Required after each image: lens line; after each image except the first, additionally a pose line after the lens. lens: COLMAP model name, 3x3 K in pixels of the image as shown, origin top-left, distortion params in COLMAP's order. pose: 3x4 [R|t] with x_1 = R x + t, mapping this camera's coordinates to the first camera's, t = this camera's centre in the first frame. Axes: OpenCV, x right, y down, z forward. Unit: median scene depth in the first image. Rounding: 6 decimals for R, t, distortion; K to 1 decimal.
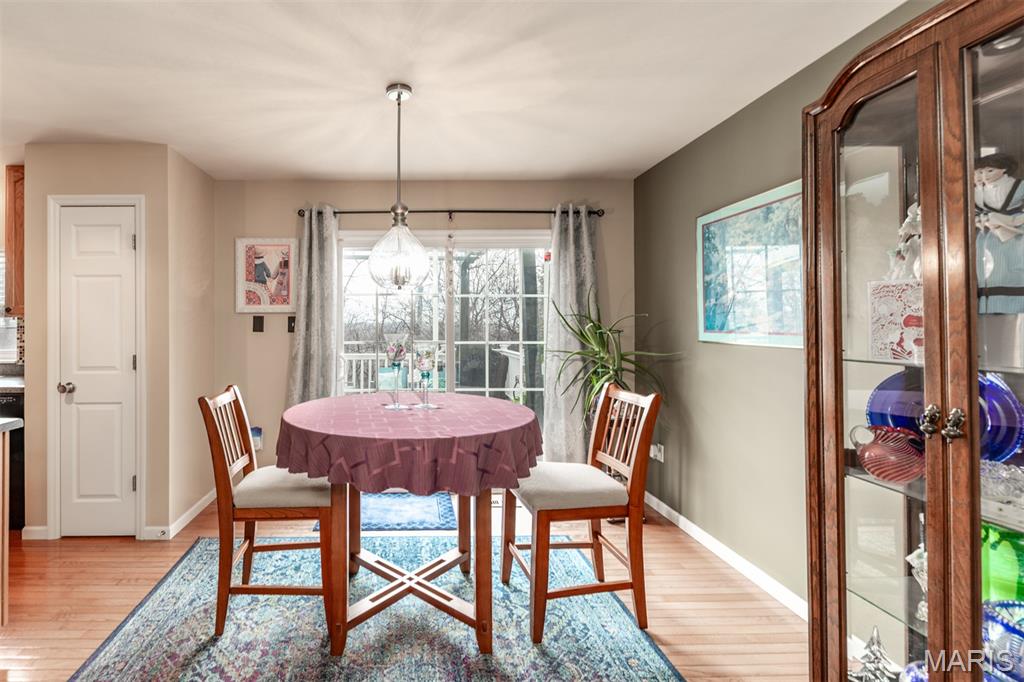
lens RADIAL K [[452.7, 0, 411.9], [0, 452.7, 312.4], [0, 0, 1]] dist [0.021482, 0.000036]
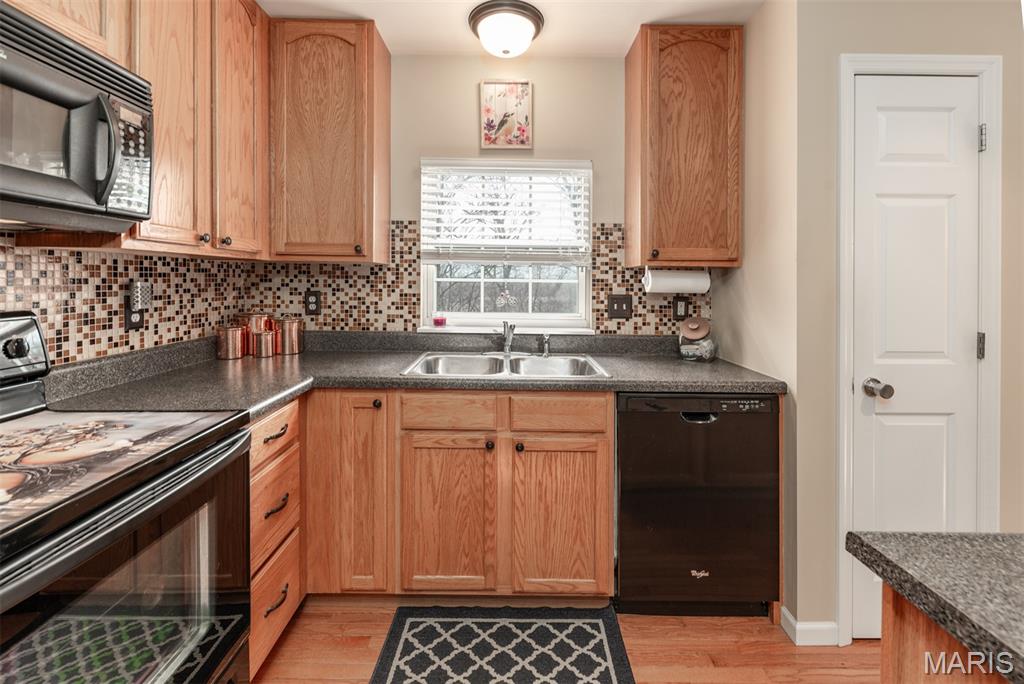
lens RADIAL K [[446.4, 0, 511.0], [0, 446.4, 272.9], [0, 0, 1]] dist [0.005748, -0.000712]
pose [[0.999898, 0.010100, -0.010066, -1.206420], [-0.009981, 0.999880, 0.011835, 0.017183], [0.010185, -0.011733, 0.999879, 0.426769]]
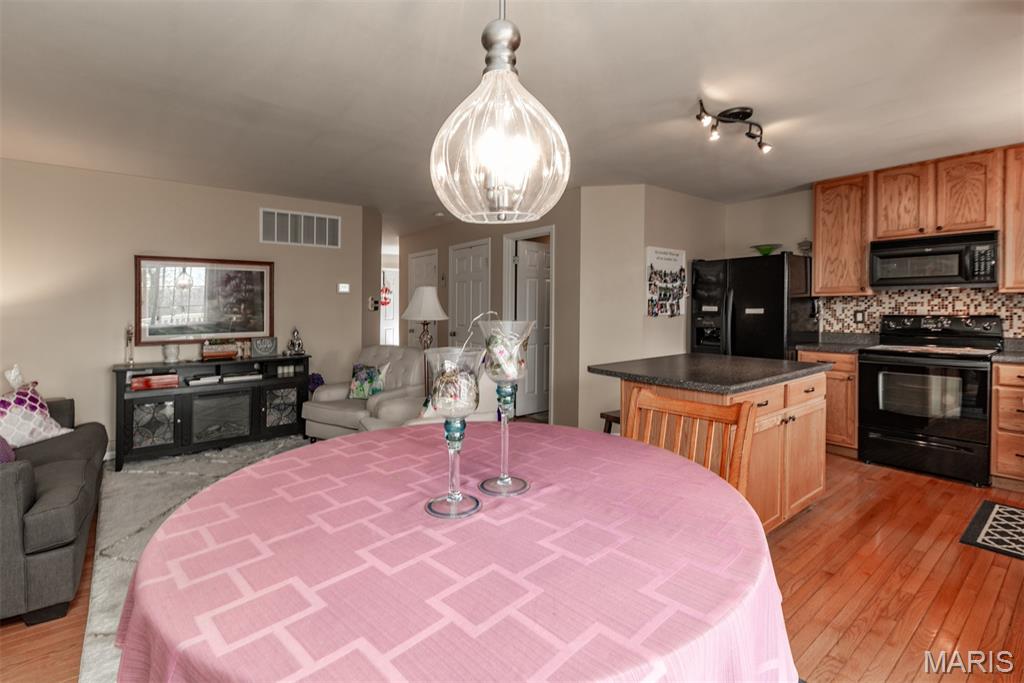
lens RADIAL K [[451.8, 0, 510.4], [0, 451.8, 339.6], [0, 0, 1]] dist [0.017831, -0.010238]
pose [[-0.796407, 0.050896, -0.602616, 0.126103], [0.025331, 0.998385, 0.050845, 0.032082], [0.604230, 0.025228, -0.796410, 1.027262]]
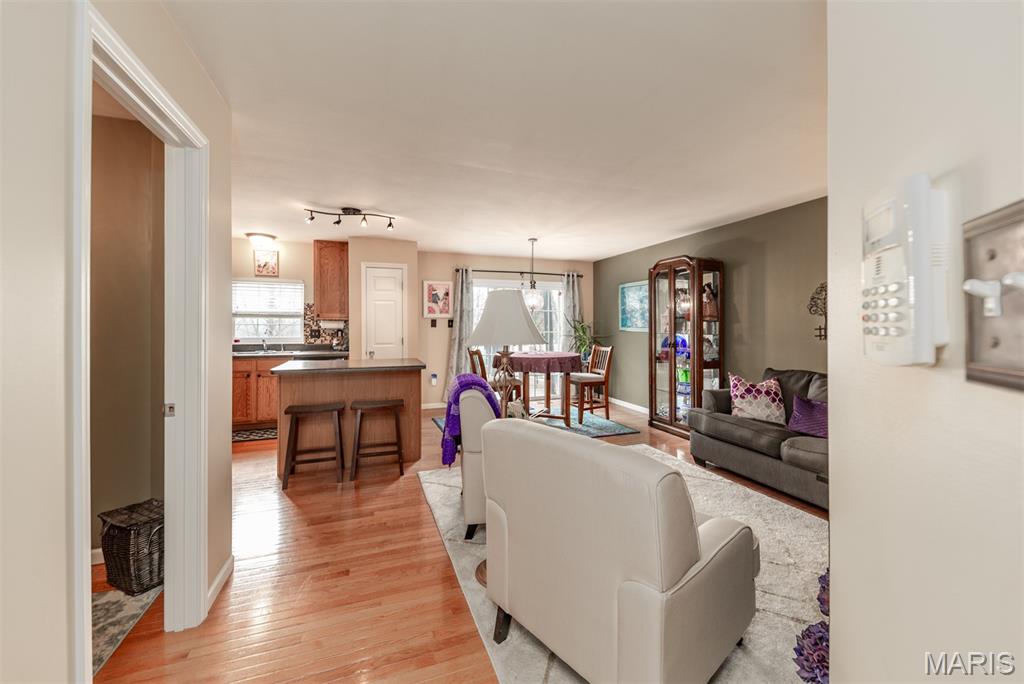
lens RADIAL K [[381.8, 0, 514.1], [0, 381.8, 310.1], [0, 0, 1]] dist [-0.000362, -0.000029]
pose [[0.938411, 0.015755, 0.345163, -0.740653], [-0.013115, 0.999864, -0.009982, -0.026554], [-0.345273, 0.004840, 0.938490, -0.909111]]
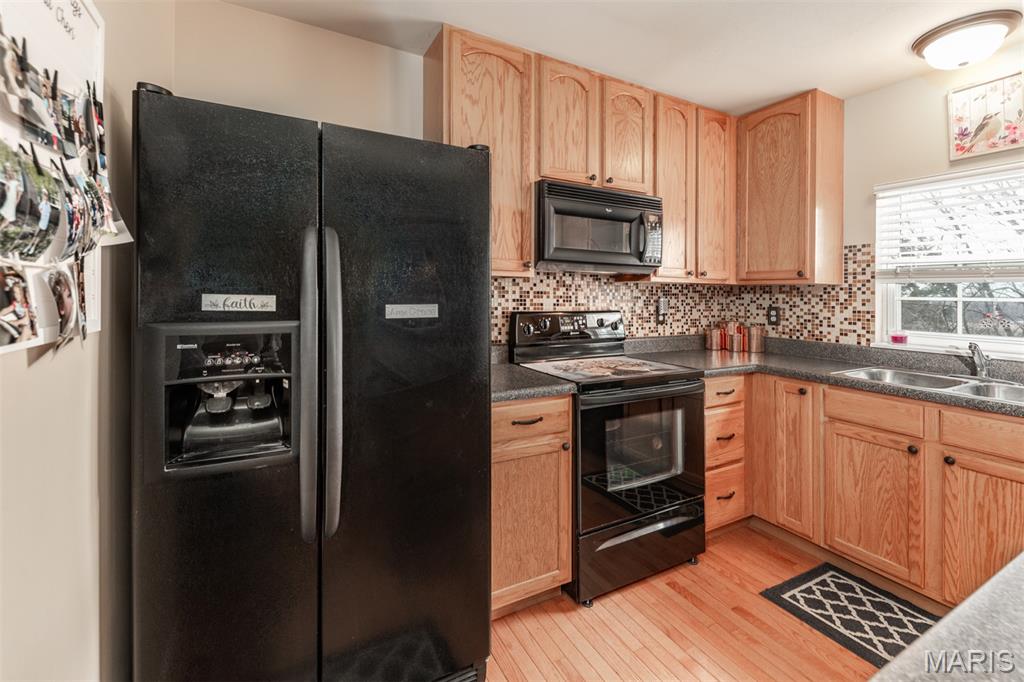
lens RADIAL K [[435.5, 0, 507.8], [0, 435.5, 293.5], [0, 0, 1]] dist [0.002226, 0.000430]
pose [[0.459984, 0.005206, -0.887912, -0.956714], [0.012090, 0.999853, 0.012125, 0.012552], [0.887845, -0.016312, 0.459853, 0.212944]]
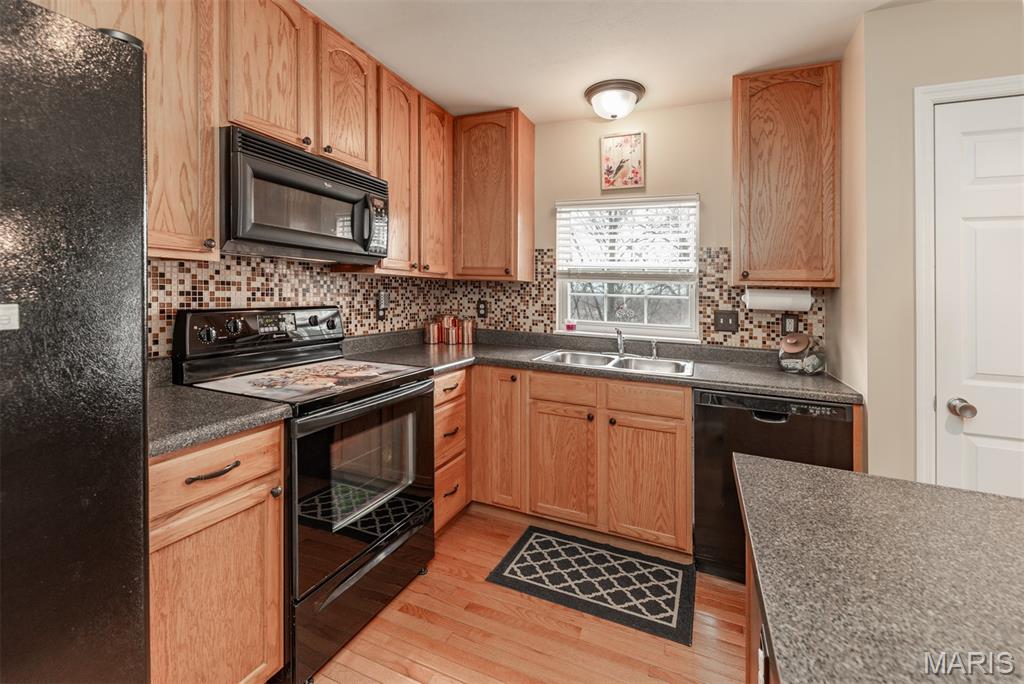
lens RADIAL K [[440.3, 0, 521.1], [0, 440.3, 298.7], [0, 0, 1]] dist [0.001655, -0.000167]
pose [[0.918083, 0.032400, -0.395062, -1.043060], [-0.017562, 0.999000, 0.041116, 0.010812], [0.395999, -0.030810, 0.917734, 0.246009]]
